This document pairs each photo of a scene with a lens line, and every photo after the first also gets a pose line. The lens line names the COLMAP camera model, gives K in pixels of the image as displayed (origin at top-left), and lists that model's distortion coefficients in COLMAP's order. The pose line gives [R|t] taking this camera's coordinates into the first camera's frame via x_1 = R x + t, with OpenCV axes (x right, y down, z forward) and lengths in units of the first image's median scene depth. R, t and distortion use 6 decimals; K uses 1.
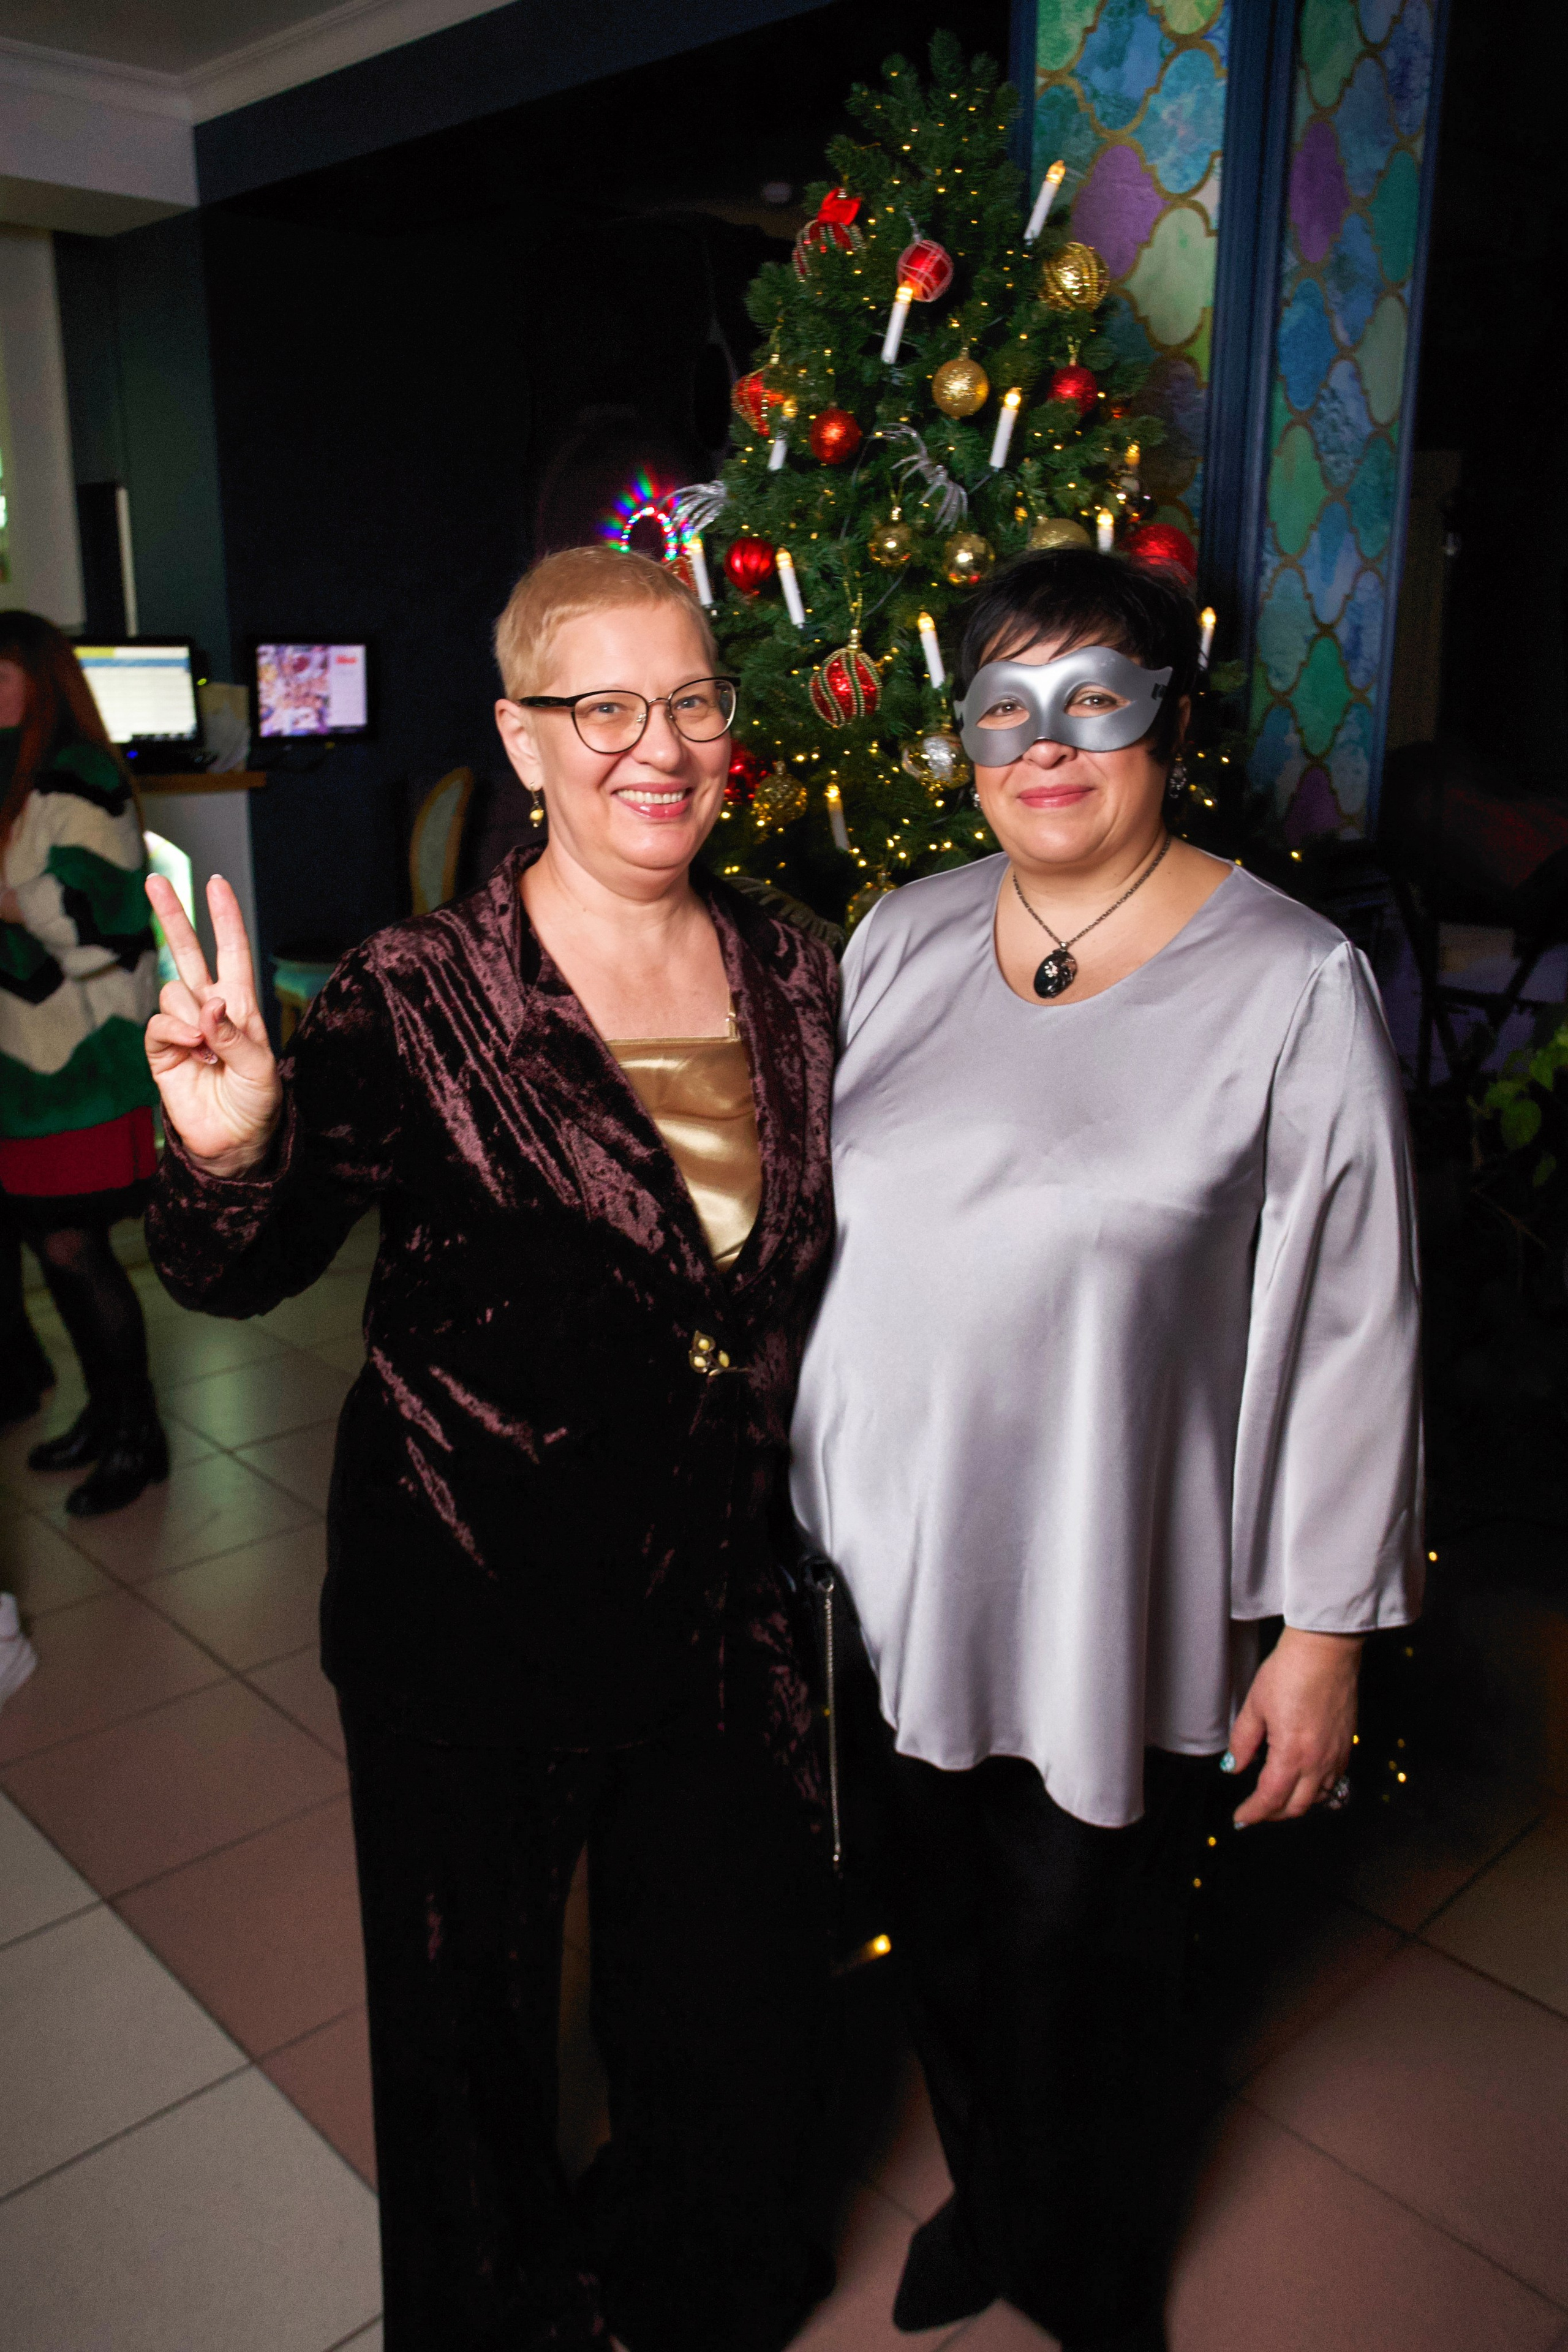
lens RADIAL K [[1899.5, 0, 769.0], [0, 1899.5, 1130.5], [0, 0, 1]] dist [-0.014324, 0.058357]
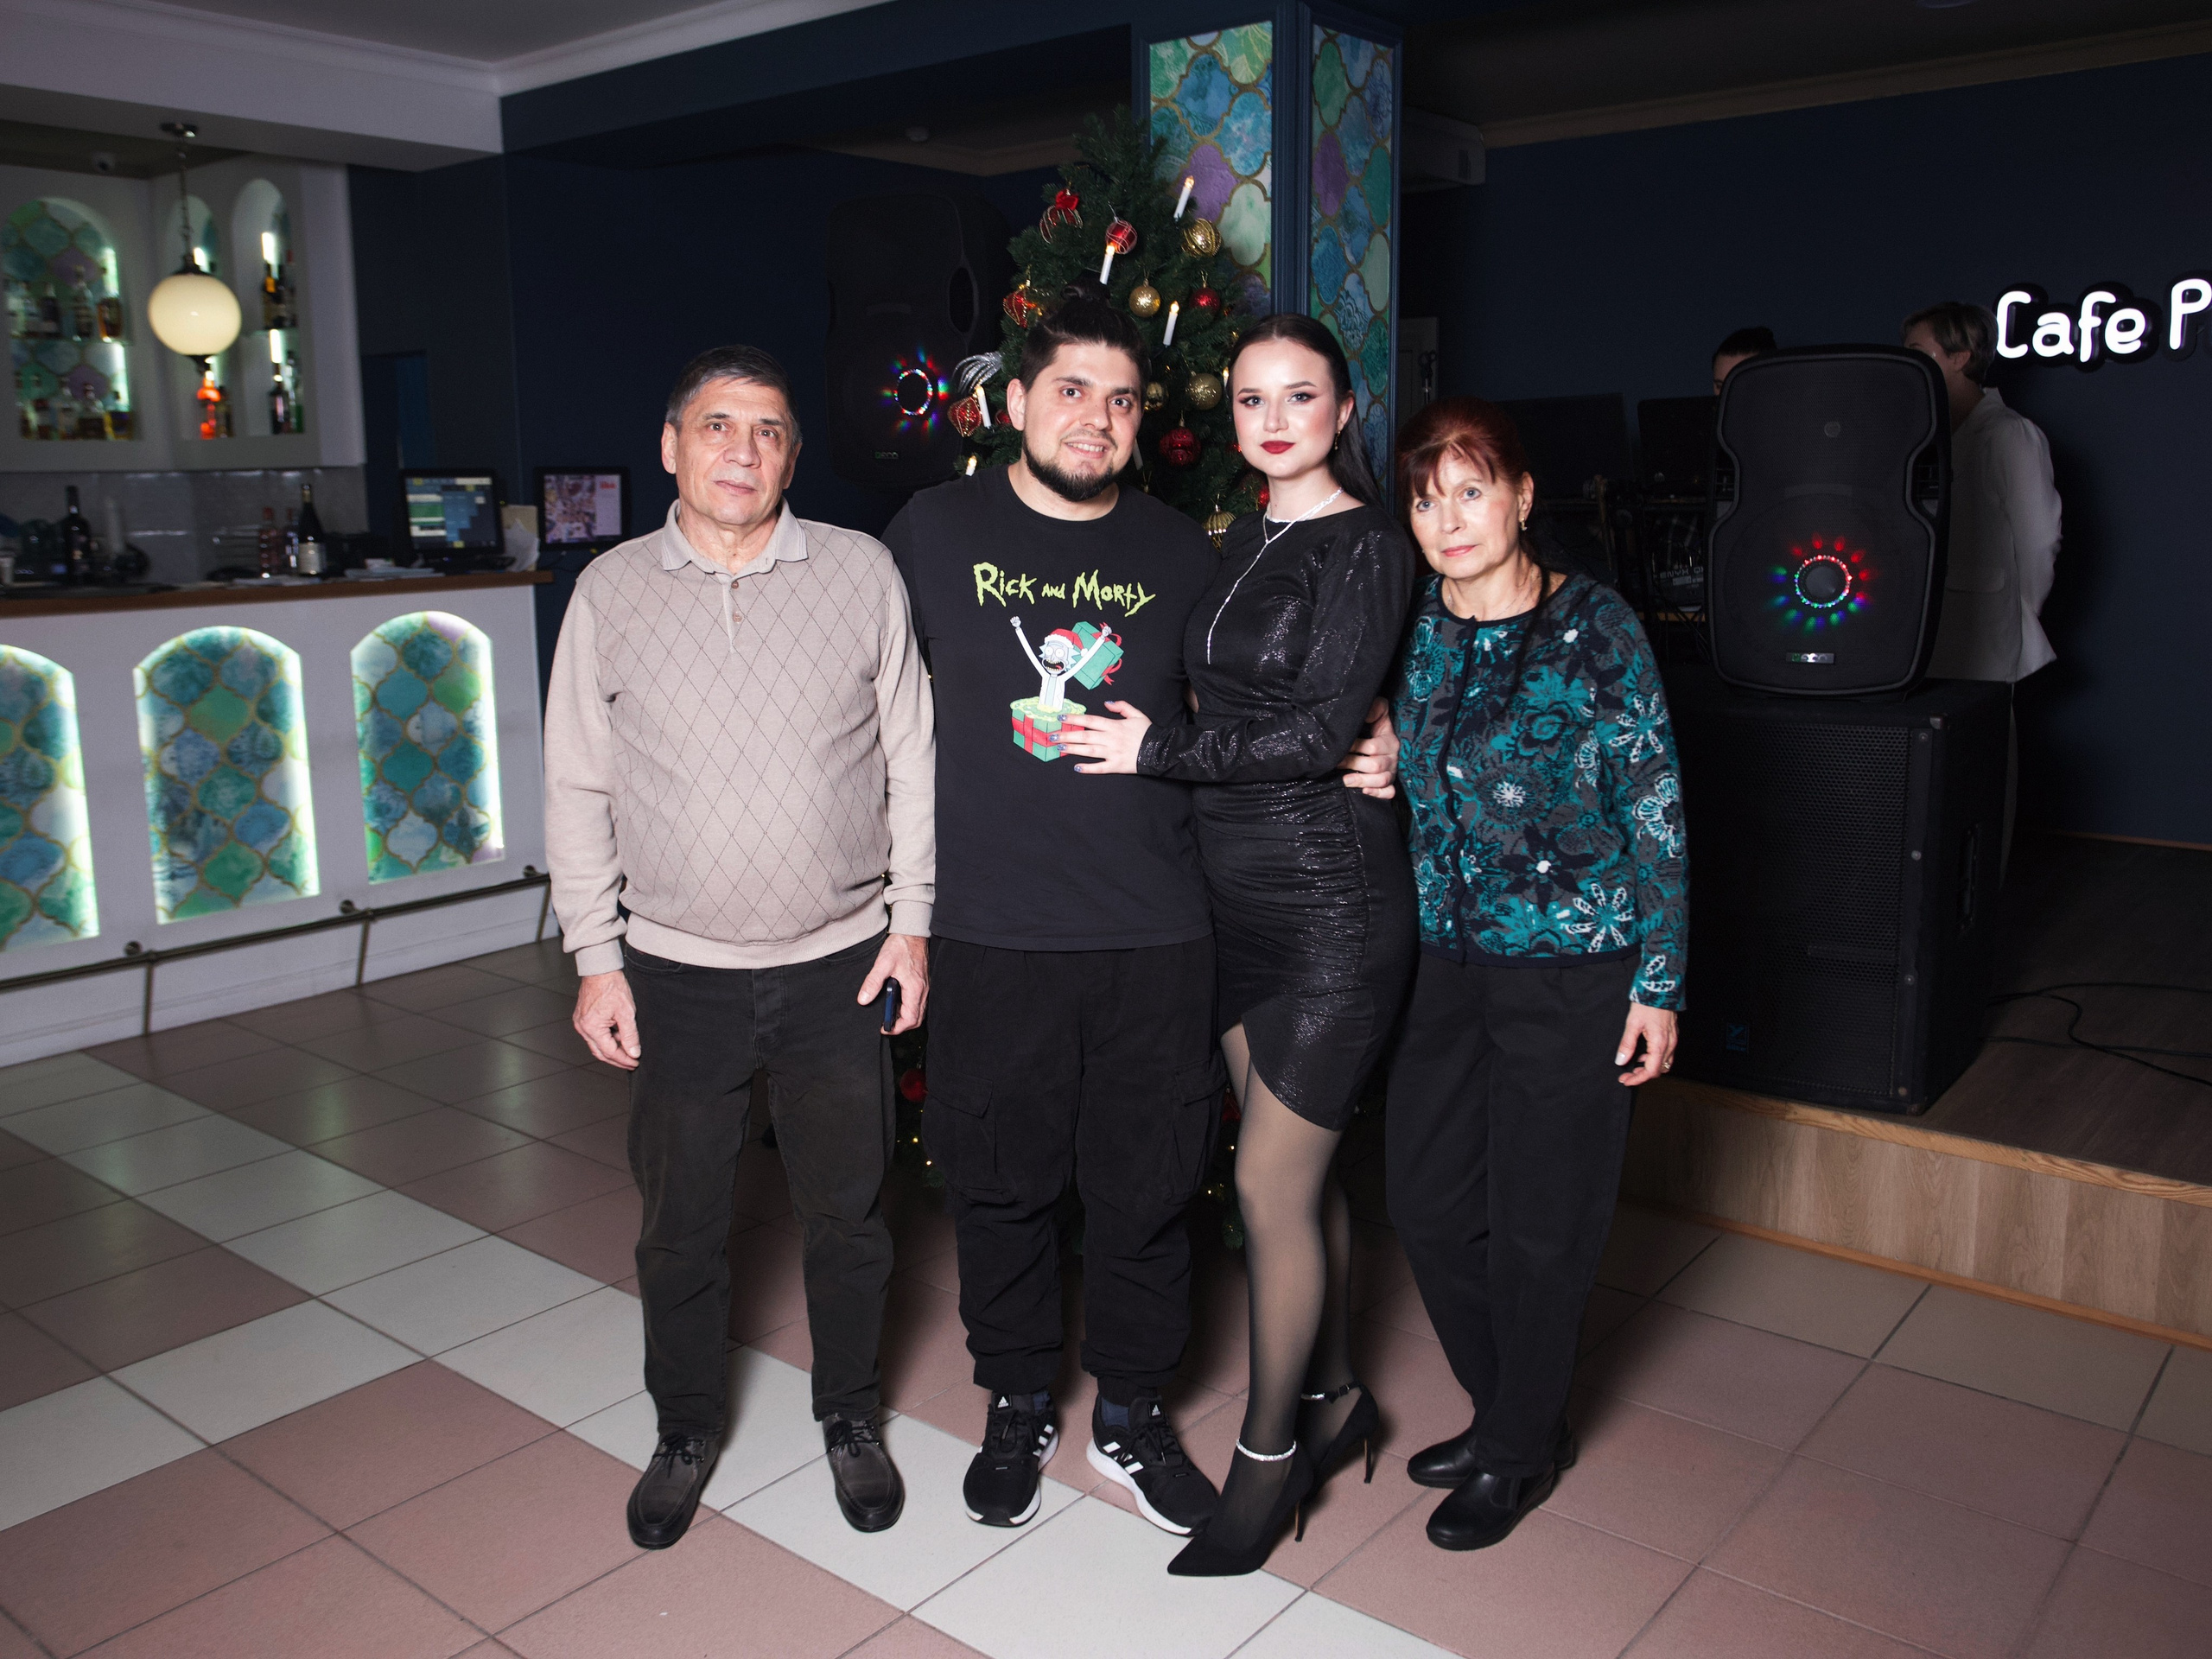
lens RADIAL K [[1875.2, 0, 1046.9], [0, 1875.2, 781.5], [0, 0, 1]] dist [-0.013134, 0.028496]
pose [[0.992803, -0.037133, 0.113855, -0.145478], [0.047851, 0.994524, -0.092906, 0.150693], [-0.109781, 0.097685, 0.989144, -0.480654]]
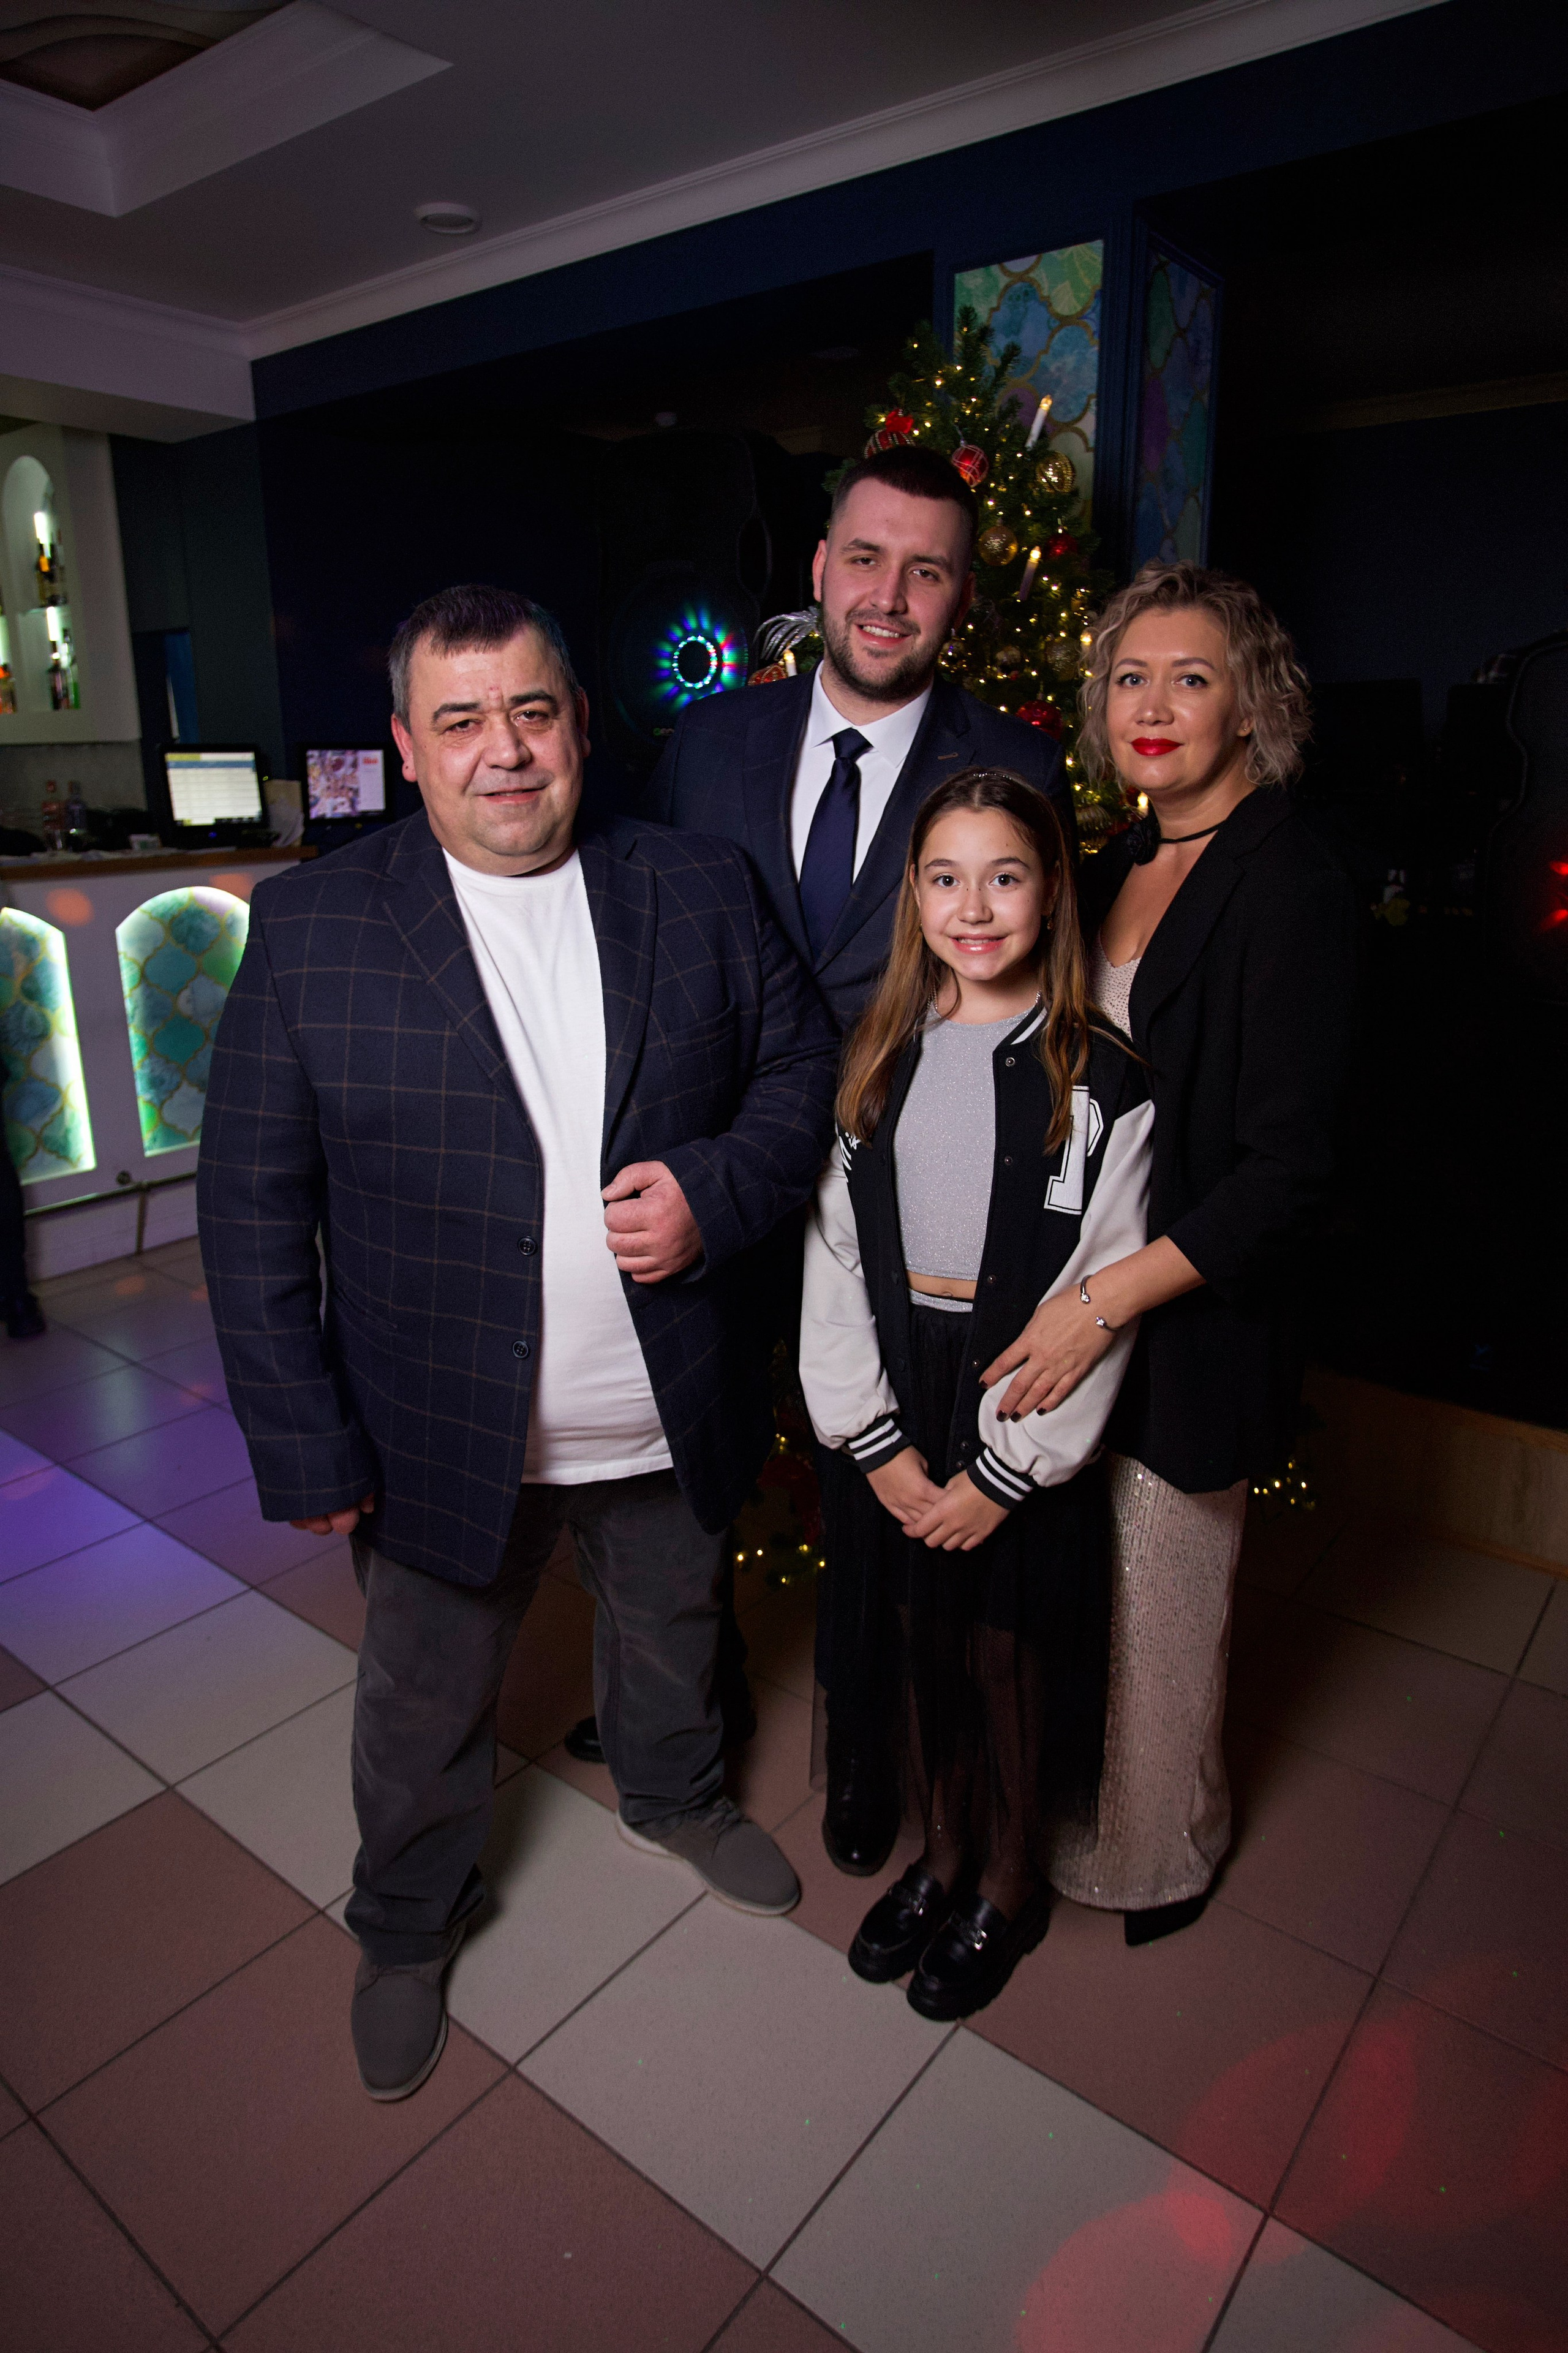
lens RADIAL K [[1441.1, 0, 790.3], [0, 1441.1, 1144.5], [0, 0, 1]] dist [-0.047169, 0.033454]
pose [[0.987772, -0.048850, 0.148052, -0.173011], [0.047318, 0.998784, 0.013854, 0.032324], [-0.148548, -0.006679, 0.988883, -0.048464]]
